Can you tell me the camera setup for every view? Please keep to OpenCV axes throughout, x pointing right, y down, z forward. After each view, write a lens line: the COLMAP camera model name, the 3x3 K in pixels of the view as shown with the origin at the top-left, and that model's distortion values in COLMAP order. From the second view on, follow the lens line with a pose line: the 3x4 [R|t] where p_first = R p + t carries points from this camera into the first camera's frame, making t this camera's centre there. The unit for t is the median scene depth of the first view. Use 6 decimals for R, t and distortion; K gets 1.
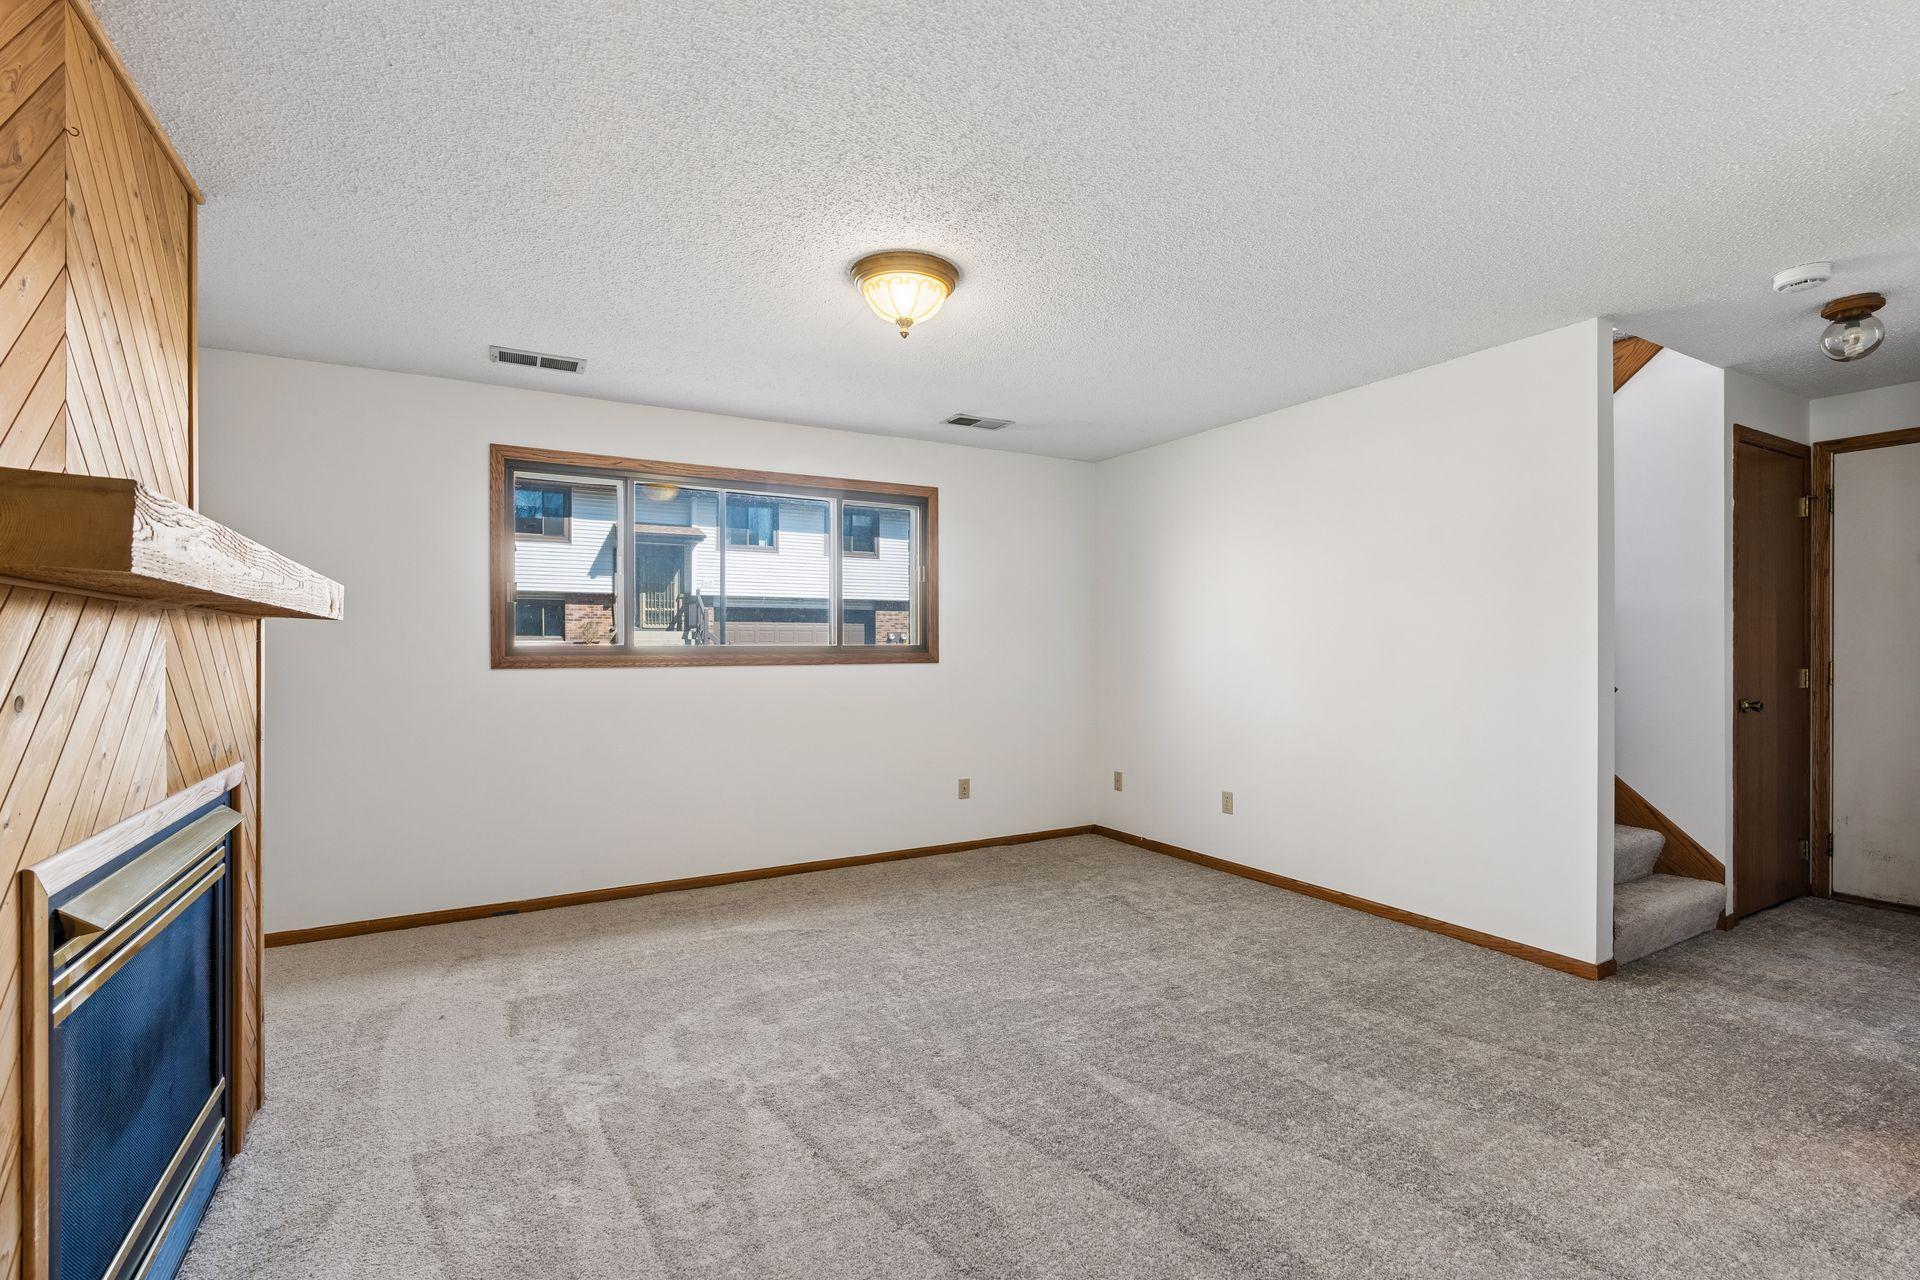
lens RADIAL K [[875.3, 0, 957.3], [0, 875.3, 641.8], [0, 0, 1]] dist [-0.004571, 0.001450]
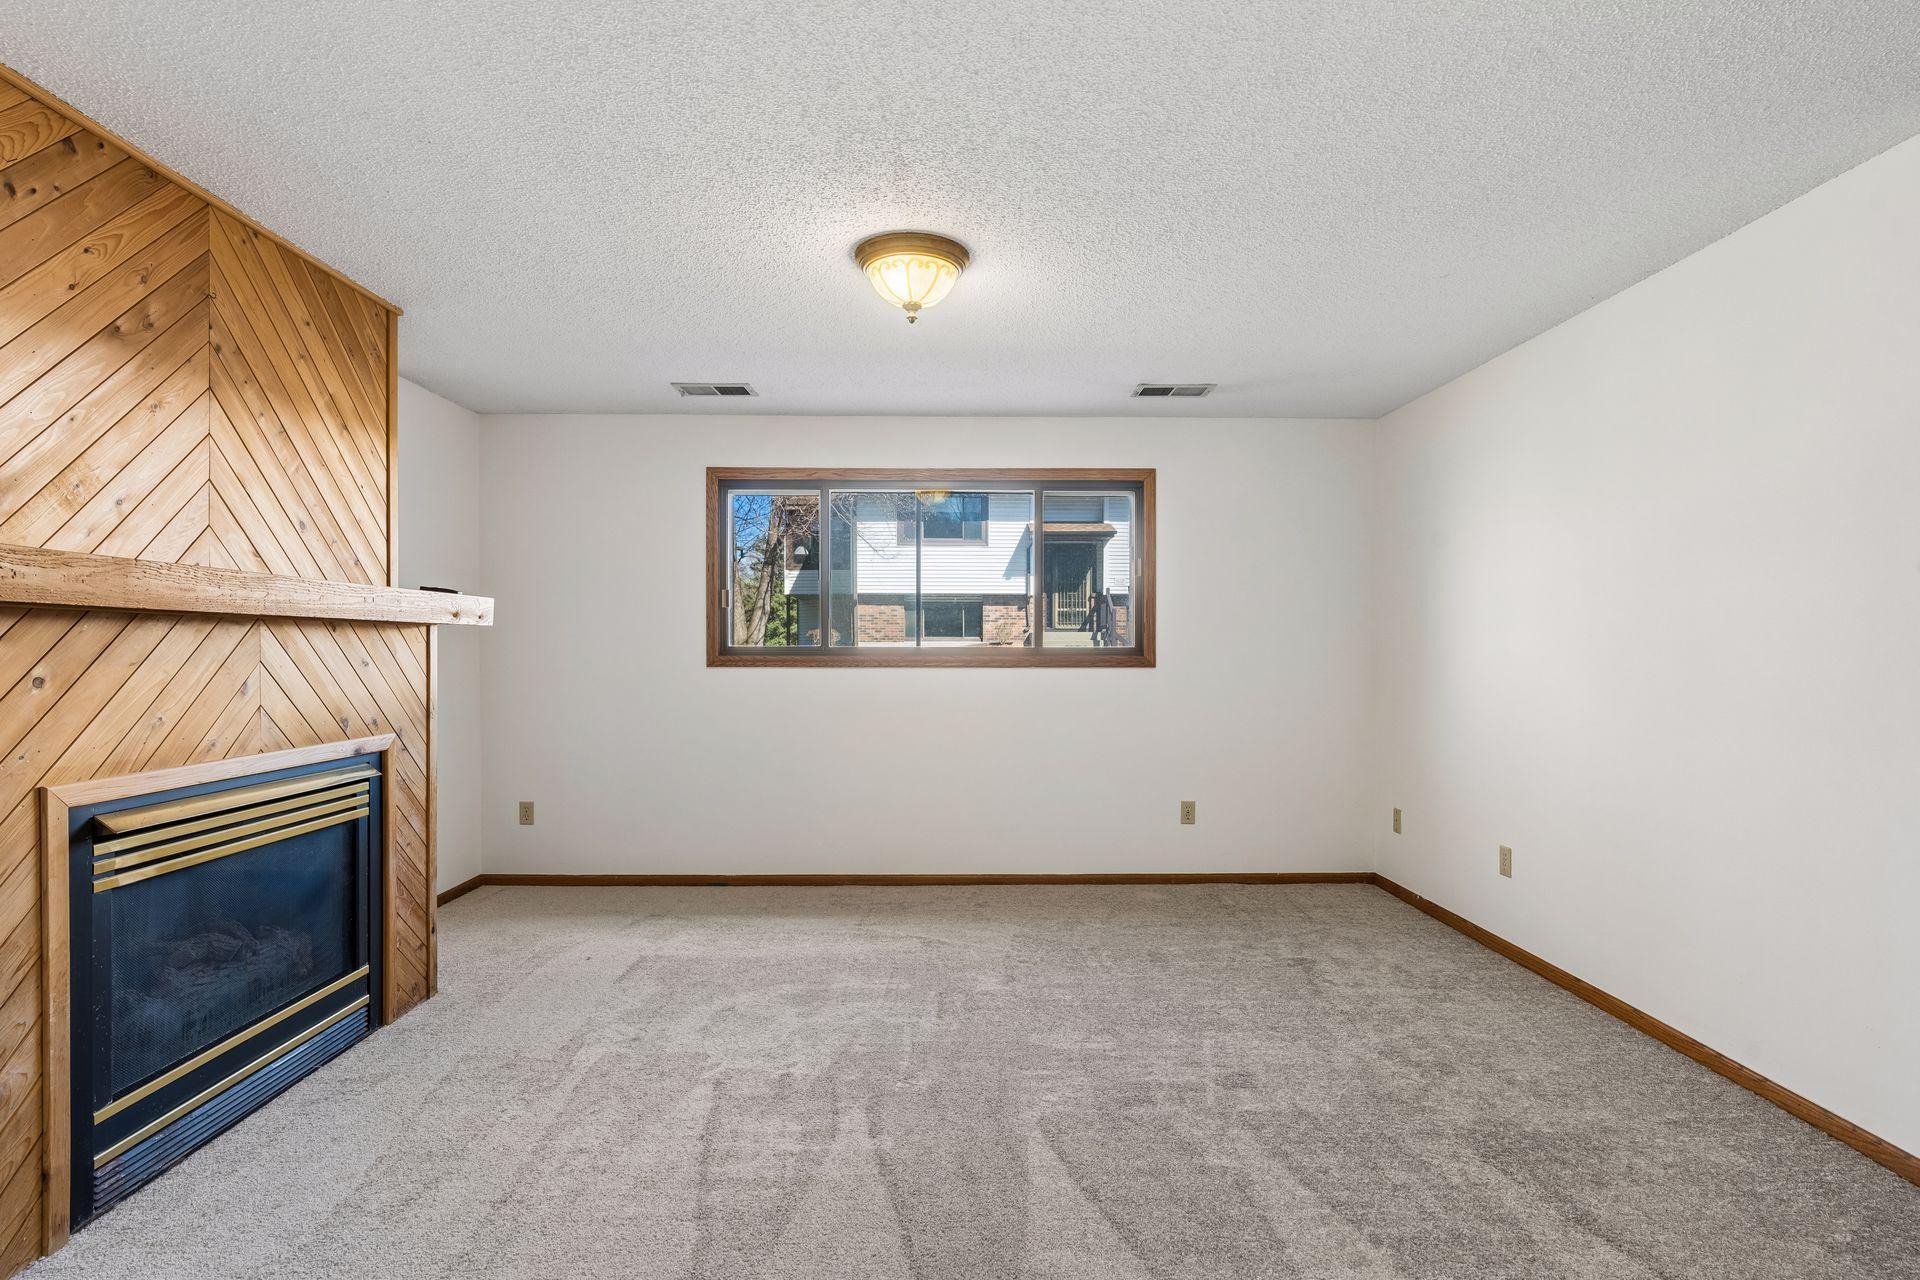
lens RADIAL K [[945.1, 0, 953.1], [0, 945.1, 644.2], [0, 0, 1]] dist [-0.011851, 0.006418]
pose [[0.872133, 0.002519, -0.489262, 0.243132], [-0.001760, 0.999996, 0.002013, -0.000531], [0.489265, -0.000895, 0.872135, 0.064713]]
